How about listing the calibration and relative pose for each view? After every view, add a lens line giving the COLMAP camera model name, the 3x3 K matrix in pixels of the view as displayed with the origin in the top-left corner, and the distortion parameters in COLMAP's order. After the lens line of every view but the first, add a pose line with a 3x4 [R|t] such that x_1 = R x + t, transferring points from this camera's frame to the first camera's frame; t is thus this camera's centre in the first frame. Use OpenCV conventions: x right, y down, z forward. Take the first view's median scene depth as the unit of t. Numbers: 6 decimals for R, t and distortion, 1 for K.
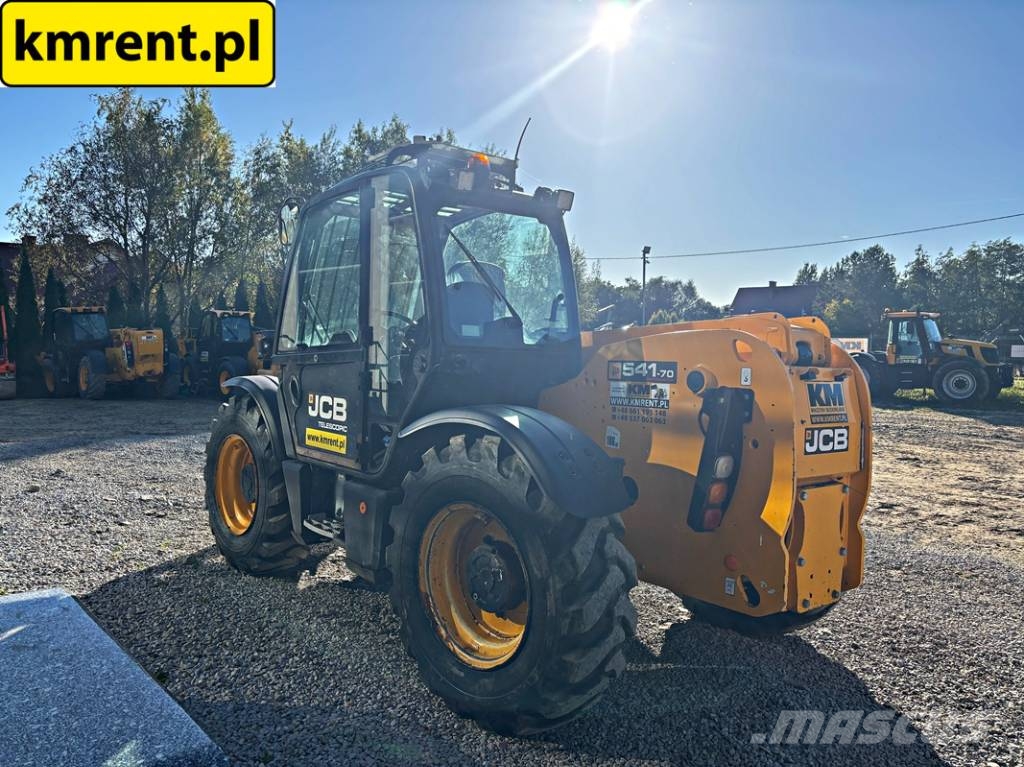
lens RADIAL K [[778.1, 0, 514.1], [0, 778.1, 384.1], [0, 0, 1]] dist [0.041469, -0.045603]
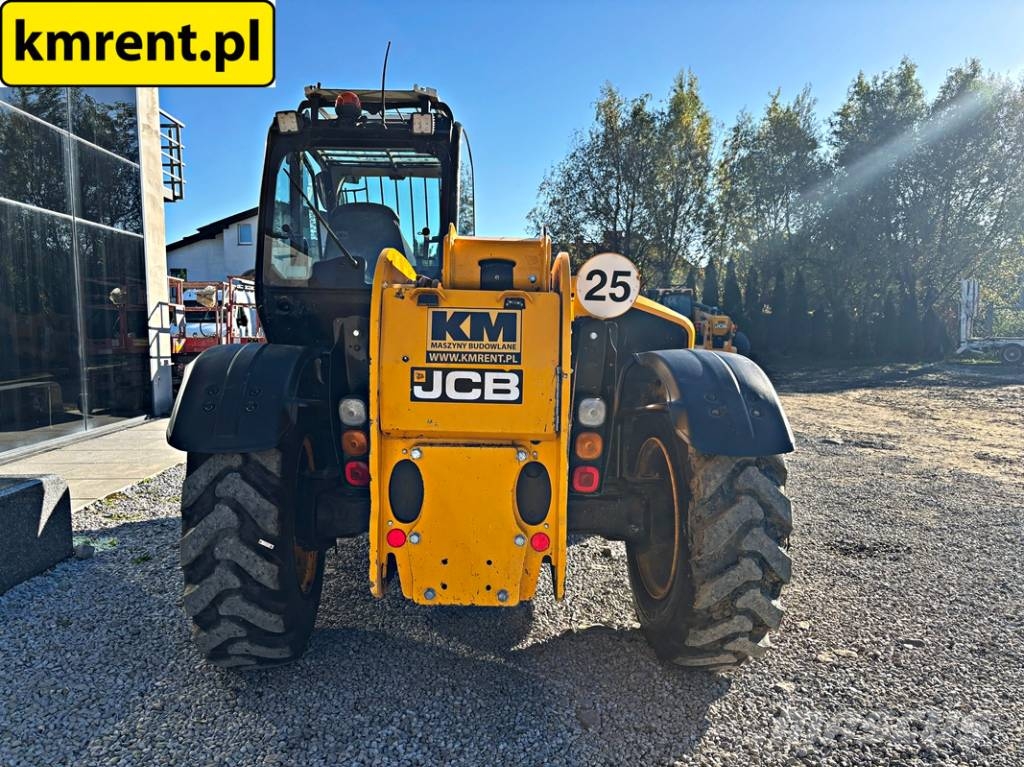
lens RADIAL K [[778.1, 0, 509.3], [0, 778.1, 384.4], [0, 0, 1]] dist [0.041469, -0.045603]
pose [[0.774017, 0.031324, -0.632389, 0.139488], [-0.016467, 0.999434, 0.029351, 0.007328], [0.632950, -0.012305, 0.774095, 0.068119]]
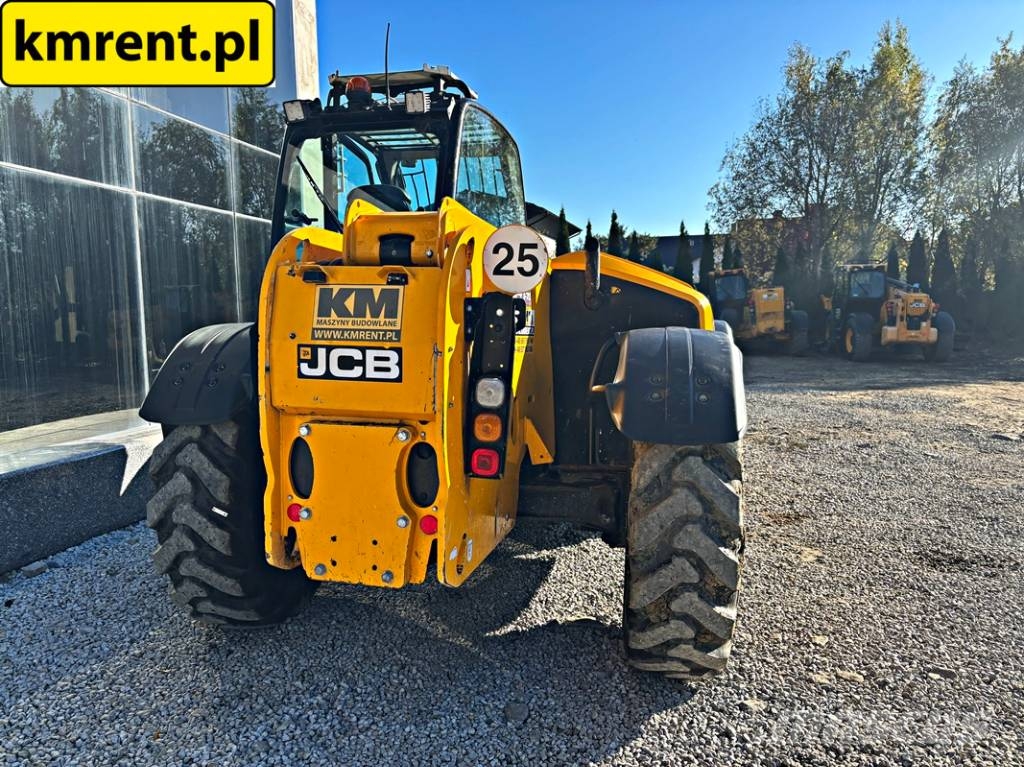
lens RADIAL K [[778.1, 0, 501.1], [0, 778.1, 378.9], [0, 0, 1]] dist [0.041469, -0.045603]
pose [[0.585034, 0.049667, -0.809486, 0.167760], [-0.018209, 0.998676, 0.048115, 0.007391], [0.810804, -0.013409, 0.585164, 0.104489]]
